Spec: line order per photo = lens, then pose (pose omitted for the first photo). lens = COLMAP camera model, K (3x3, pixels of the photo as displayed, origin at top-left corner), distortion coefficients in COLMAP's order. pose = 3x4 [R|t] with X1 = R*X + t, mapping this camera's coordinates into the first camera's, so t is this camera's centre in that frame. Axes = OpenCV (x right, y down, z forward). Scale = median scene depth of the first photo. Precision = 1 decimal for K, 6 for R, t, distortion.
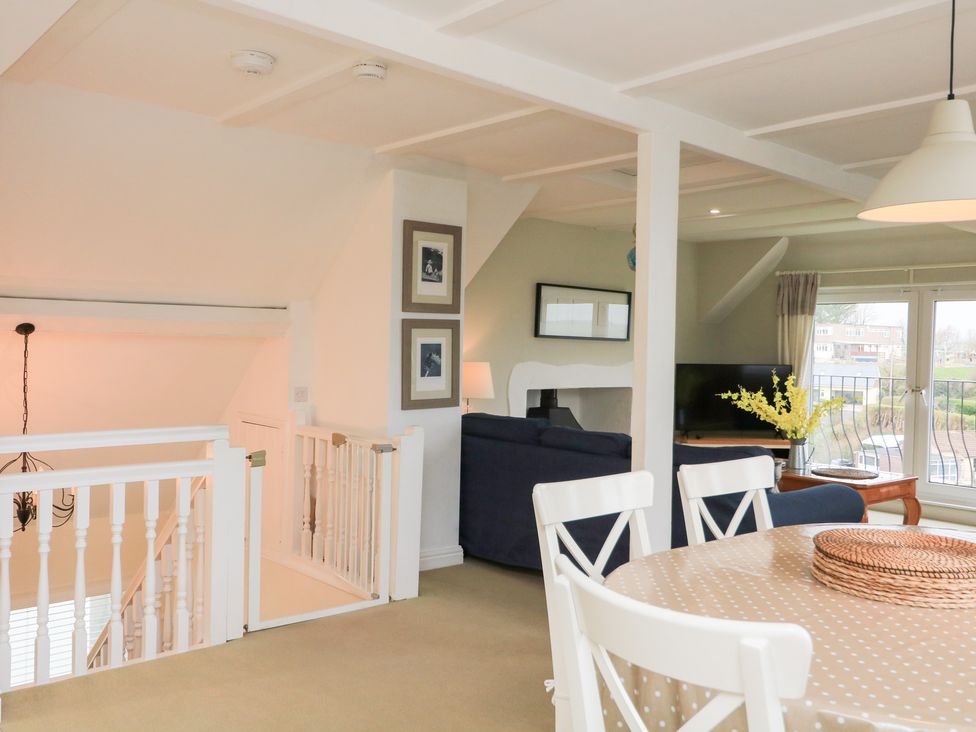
lens RADIAL K [[876.8, 0, 487.3], [0, 876.8, 353.5], [0, 0, 1]] dist [0.001834, 0.001606]
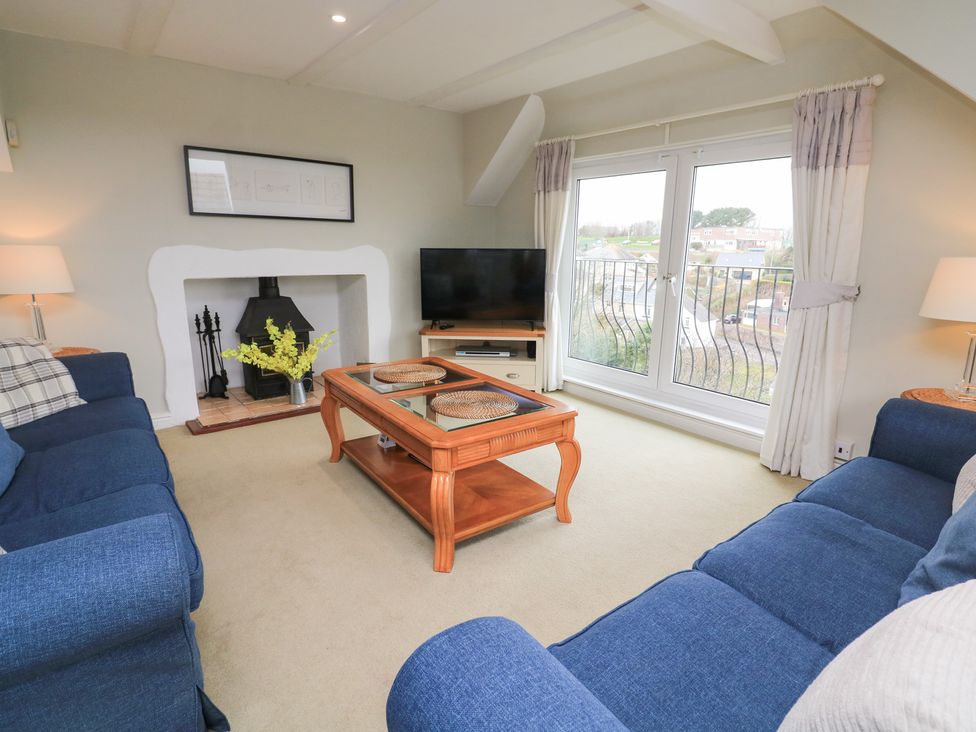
lens RADIAL K [[521.6, 0, 494.3], [0, 521.6, 358.2], [0, 0, 1]] dist [-0.000035, -0.018866]
pose [[0.998280, 0.007276, -0.058176, 0.330604], [0.004920, 0.978372, 0.206796, 0.012035], [0.058423, -0.206727, 0.976653, 0.450827]]
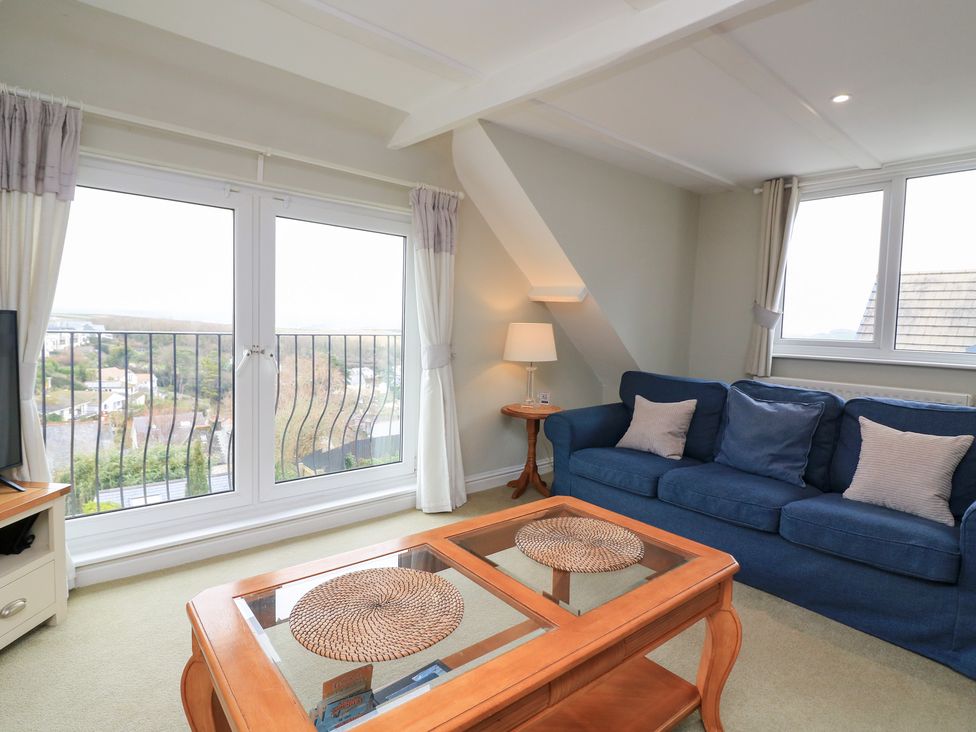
lens RADIAL K [[537.3, 0, 489.6], [0, 537.3, 358.8], [0, 0, 1]] dist [-0.002676, -0.001626]
pose [[-0.002974, -0.081469, 0.996671, 0.088976], [-0.020055, 0.996480, 0.081394, 0.010490], [-0.999794, -0.019746, -0.004598, 0.780766]]
